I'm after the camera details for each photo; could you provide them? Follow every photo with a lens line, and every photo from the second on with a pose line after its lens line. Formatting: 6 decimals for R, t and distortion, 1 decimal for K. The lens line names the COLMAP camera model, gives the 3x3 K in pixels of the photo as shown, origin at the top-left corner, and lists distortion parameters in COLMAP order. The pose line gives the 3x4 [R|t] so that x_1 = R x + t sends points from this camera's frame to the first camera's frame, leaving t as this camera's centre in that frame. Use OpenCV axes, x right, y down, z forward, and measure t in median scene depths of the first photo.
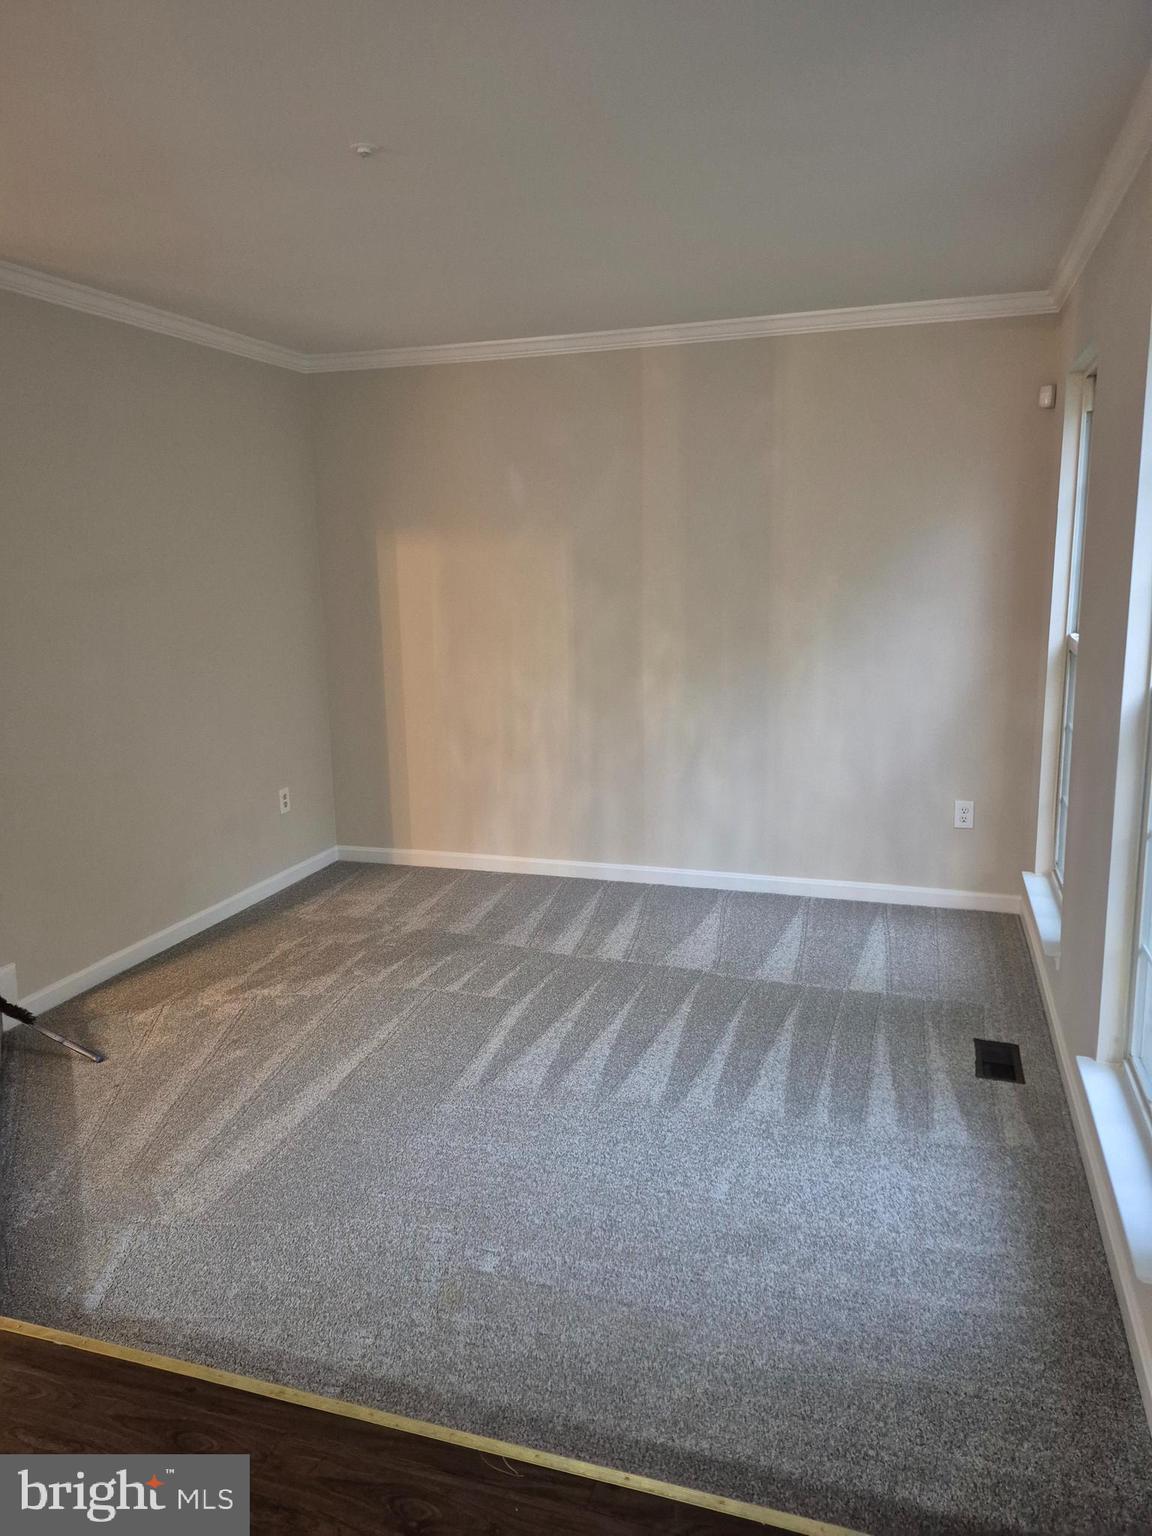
lens RADIAL K [[1079.8, 0, 576.0], [0, 1079.8, 768.0], [0, 0, 1]] dist [0.054098, -0.000232]
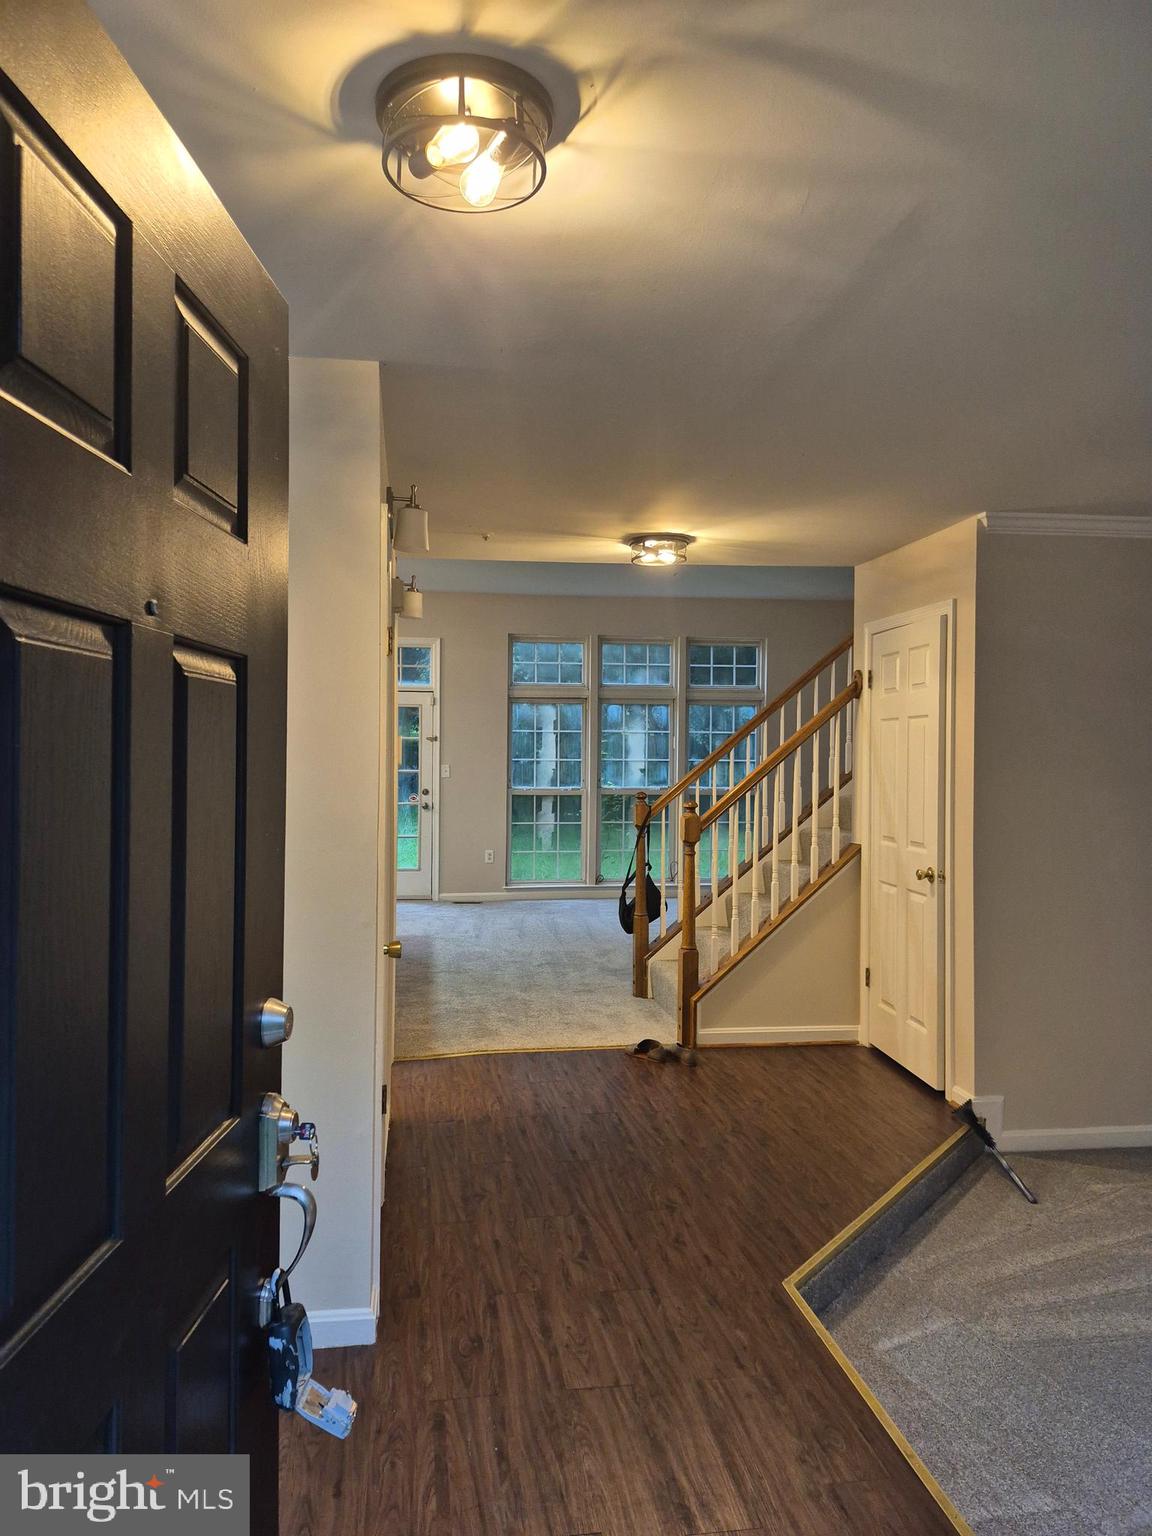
lens RADIAL K [[1079.8, 0, 576.0], [0, 1079.8, 768.0], [0, 0, 1]] dist [0.054098, -0.000232]
pose [[0.449592, 0.018817, -0.893036, 0.400051], [-0.178740, 0.981452, -0.069305, -0.007287], [0.875168, 0.190780, 0.444616, 0.009717]]
